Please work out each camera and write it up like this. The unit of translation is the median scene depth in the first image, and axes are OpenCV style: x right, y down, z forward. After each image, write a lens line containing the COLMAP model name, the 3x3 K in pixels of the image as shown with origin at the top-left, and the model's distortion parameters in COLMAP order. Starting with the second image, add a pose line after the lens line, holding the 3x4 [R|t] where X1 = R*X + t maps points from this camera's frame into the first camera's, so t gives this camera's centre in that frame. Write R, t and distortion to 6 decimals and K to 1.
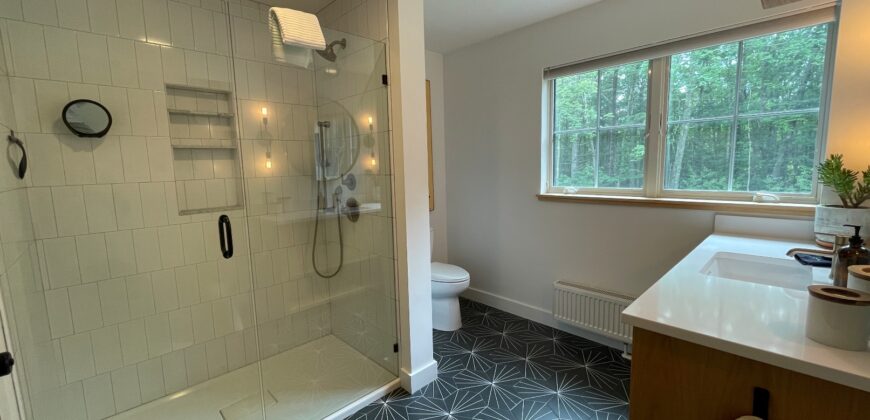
lens RADIAL K [[352.9, 0, 437.8], [0, 352.9, 209.0], [0, 0, 1]] dist [-0.004051, 0.000060]
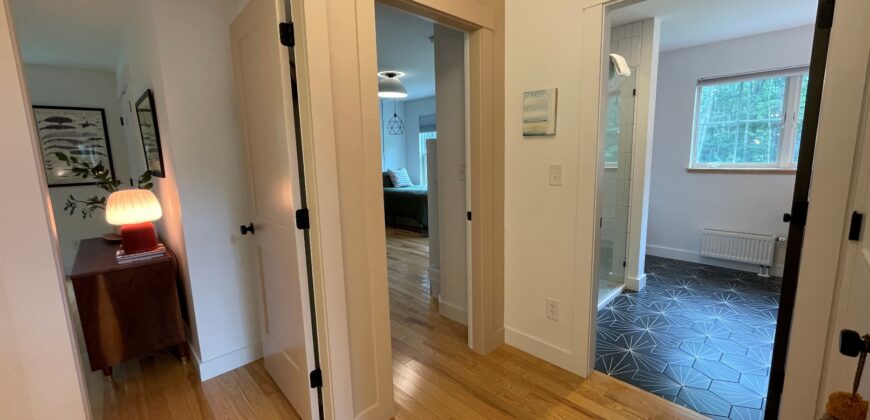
lens RADIAL K [[352.9, 0, 435.3], [0, 352.9, 207.8], [0, 0, 1]] dist [-0.004051, 0.000060]
pose [[0.999980, -0.000103, -0.006259, -0.748603], [0.000283, 0.999590, 0.028618, 0.079576], [0.006254, -0.028619, 0.999571, -0.439946]]
